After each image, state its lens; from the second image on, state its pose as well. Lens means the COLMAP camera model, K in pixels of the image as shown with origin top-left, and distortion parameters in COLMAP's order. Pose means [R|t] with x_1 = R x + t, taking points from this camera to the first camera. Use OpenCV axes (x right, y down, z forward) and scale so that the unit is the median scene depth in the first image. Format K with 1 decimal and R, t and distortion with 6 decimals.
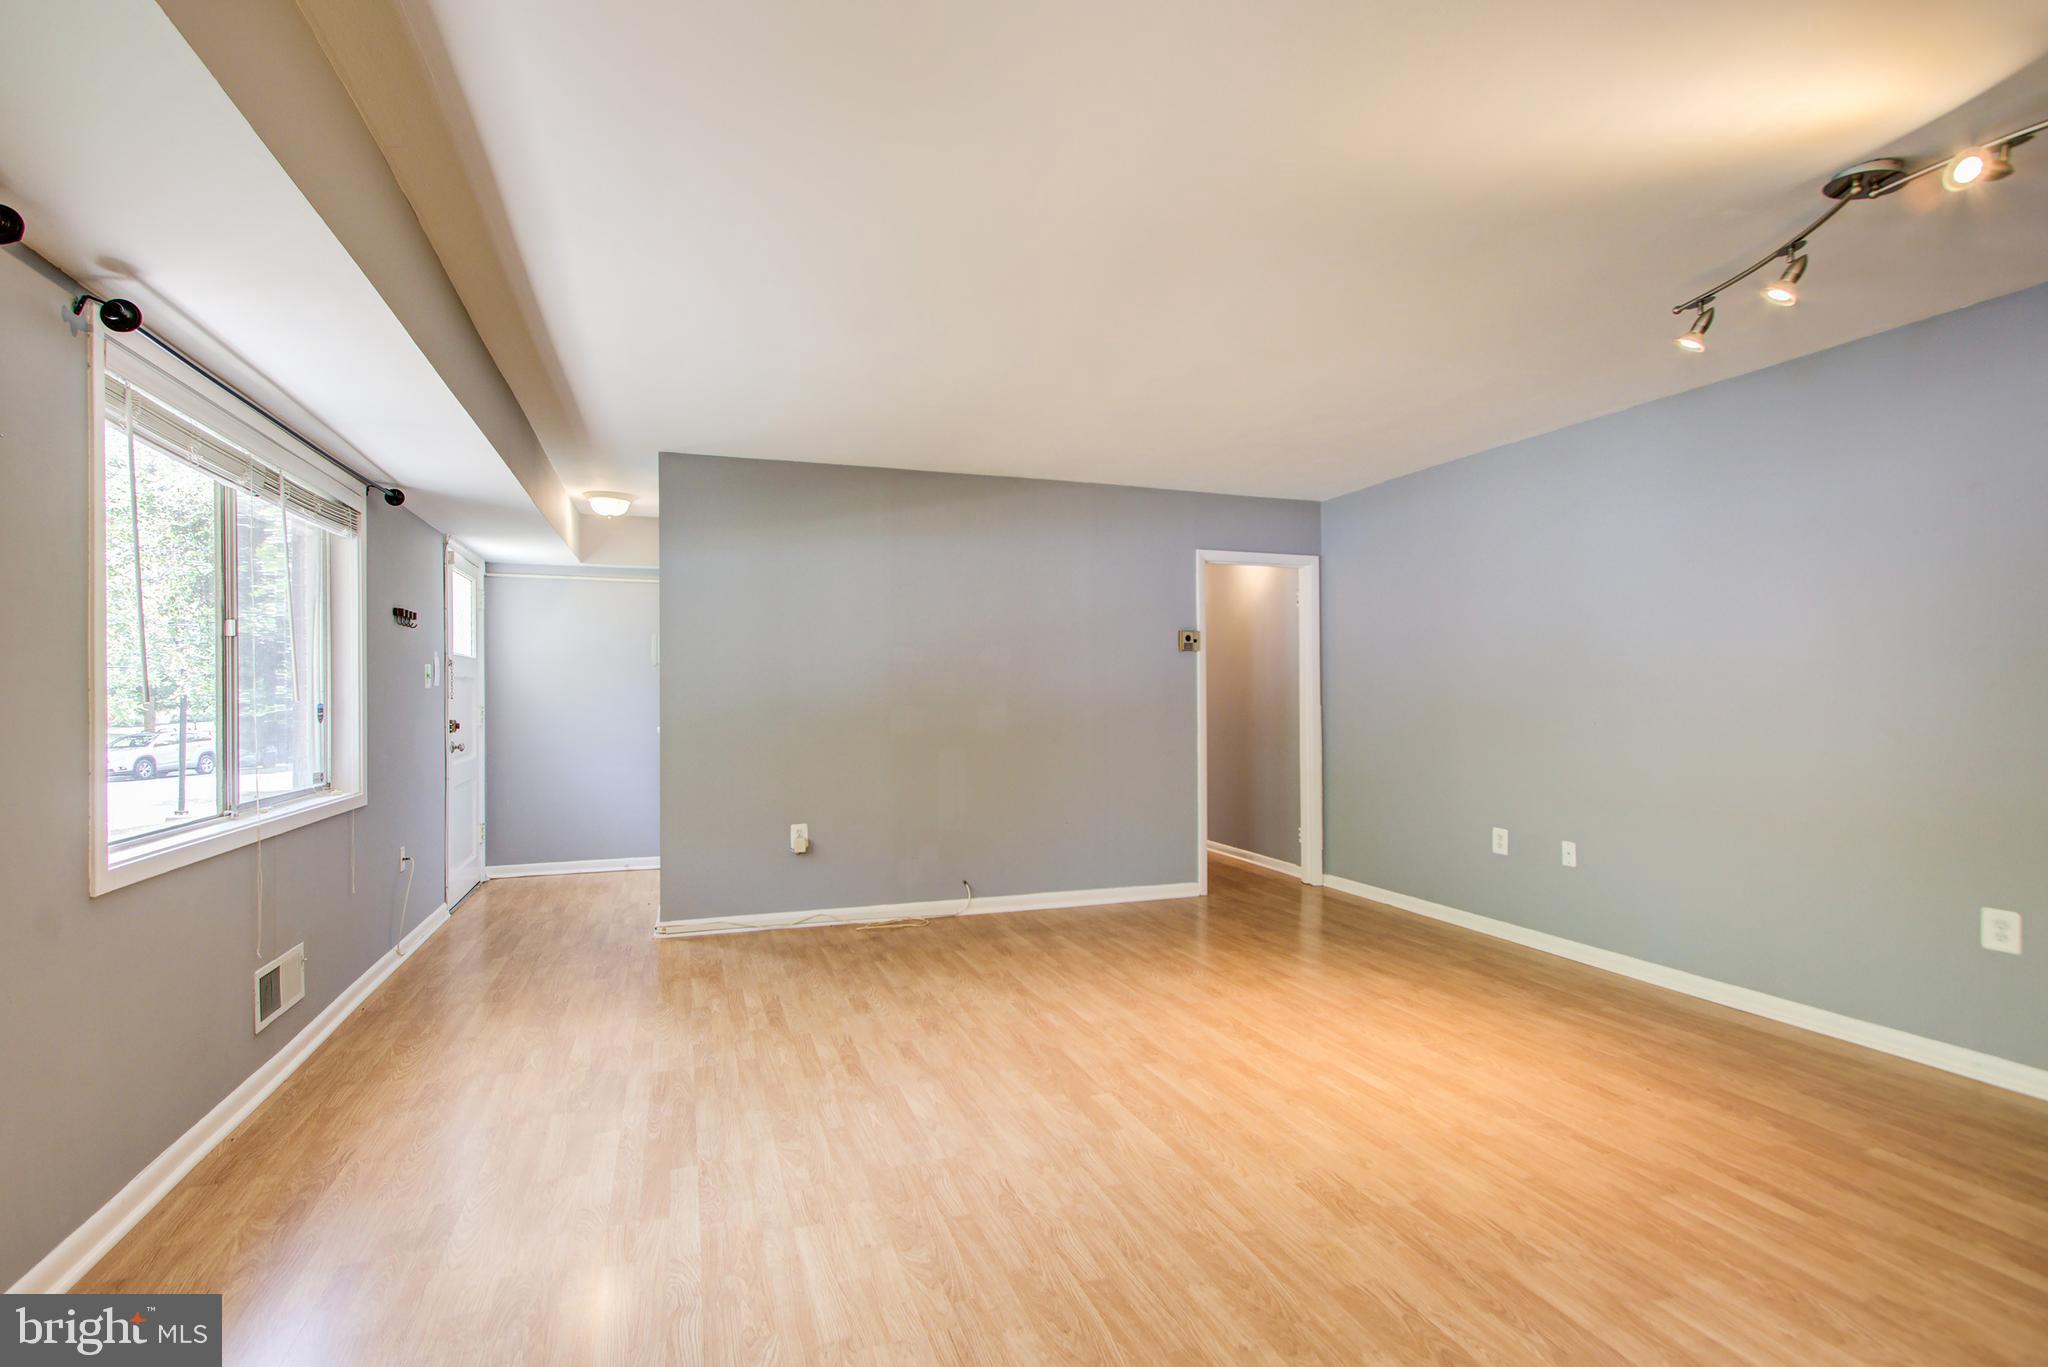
lens RADIAL K [[949.9, 0, 1005.5], [0, 949.9, 689.9], [0, 0, 1]] dist [-0.002231, 0.001982]
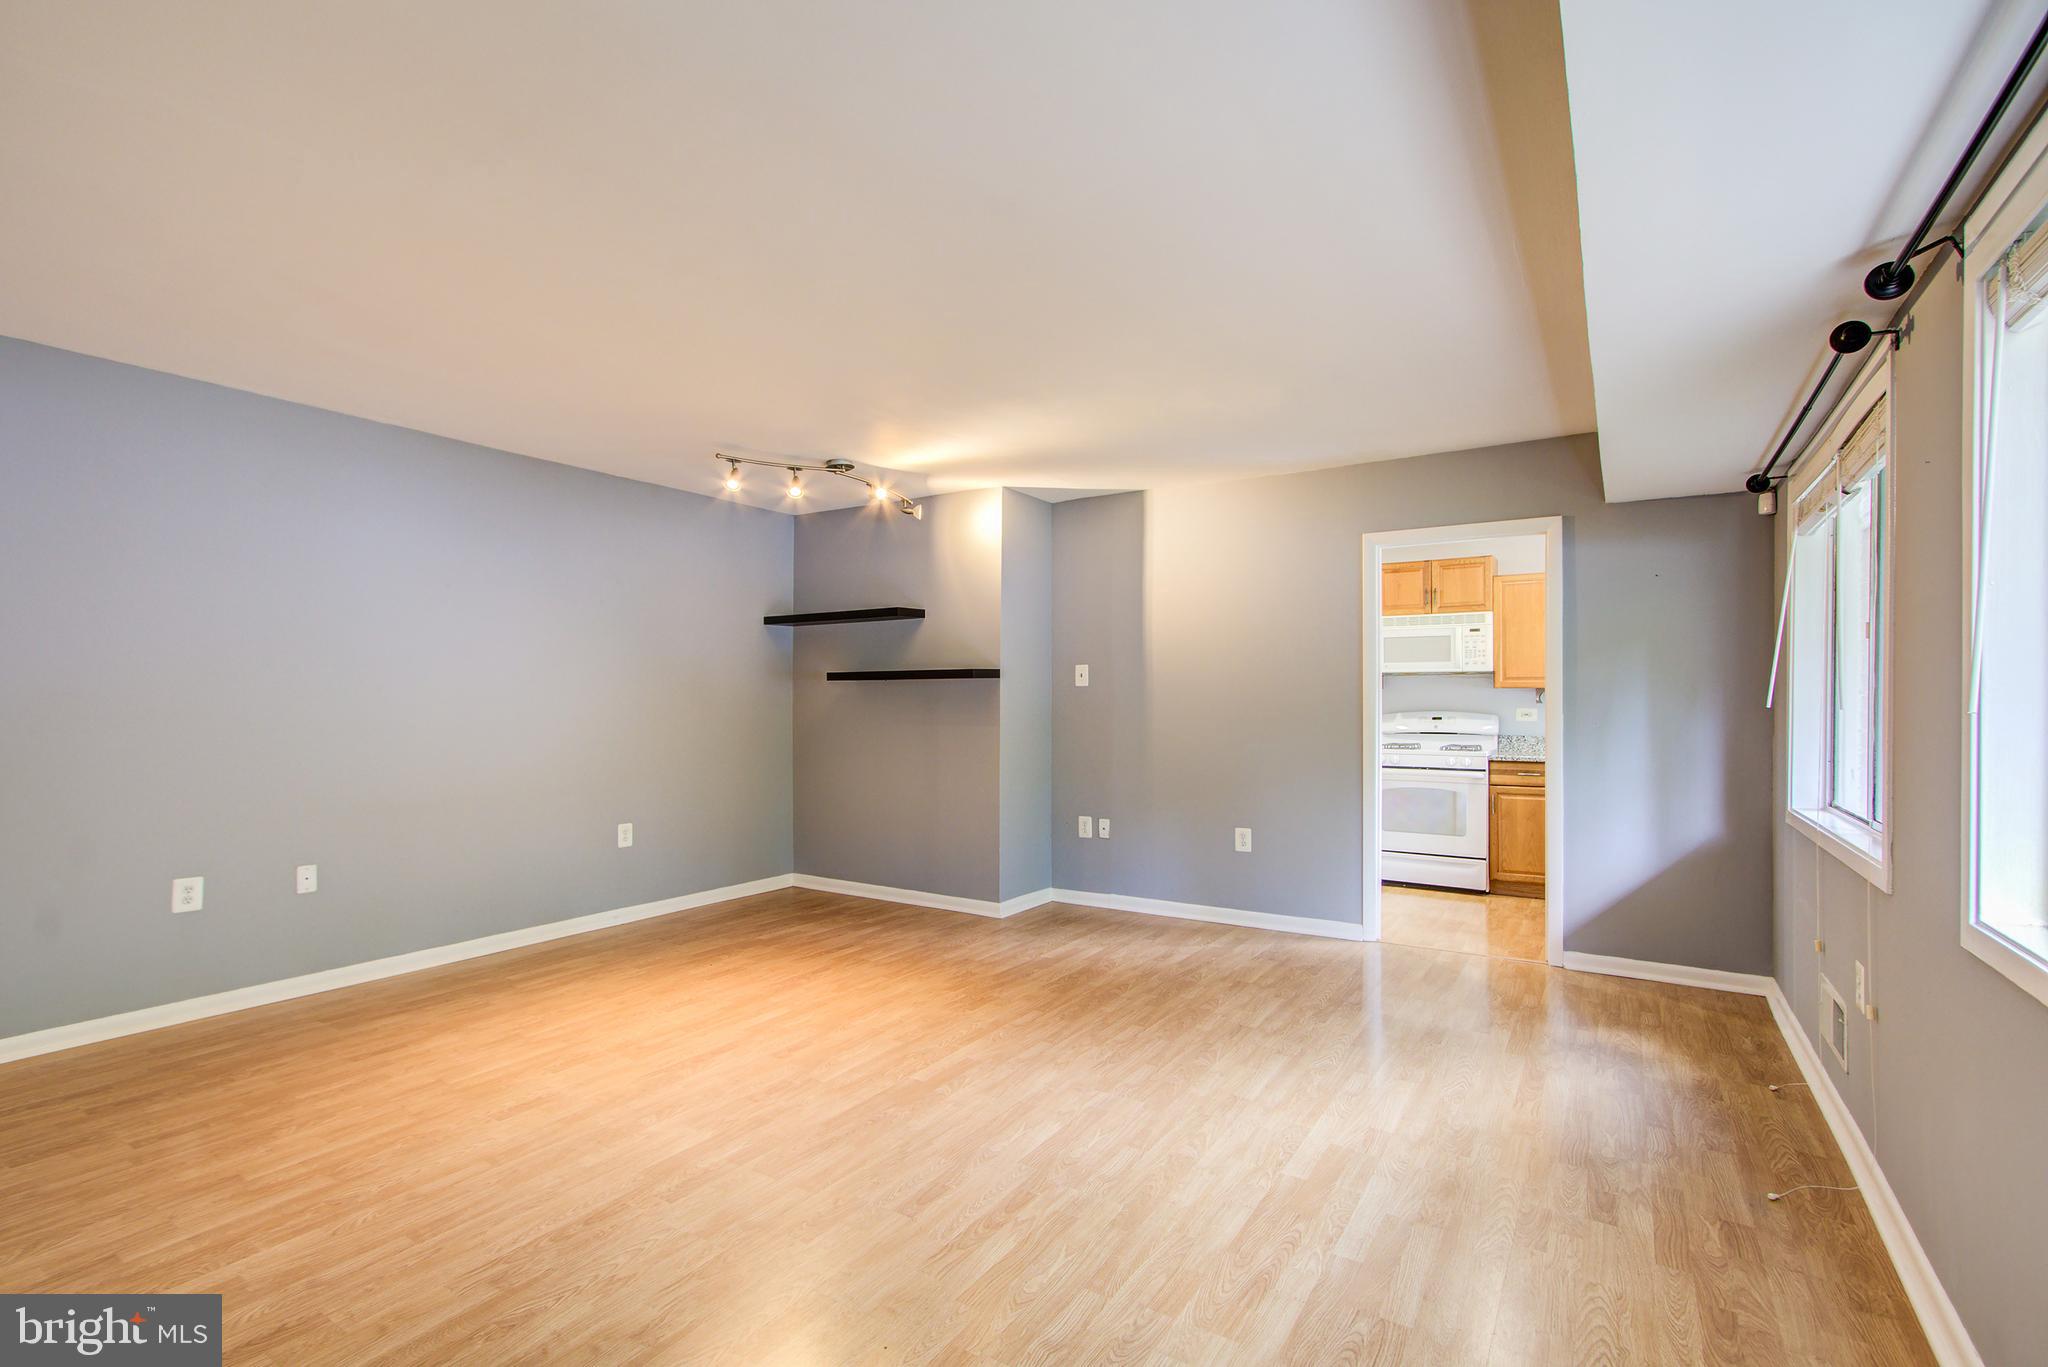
lens RADIAL K [[949.9, 0, 1002.7], [0, 949.9, 690.1], [0, 0, 1]] dist [-0.002231, 0.001982]
pose [[-0.612476, 0.009260, 0.790435, -0.816382], [-0.003166, 0.999895, -0.014167, 0.007149], [-0.790483, -0.011180, -0.612382, 1.606463]]
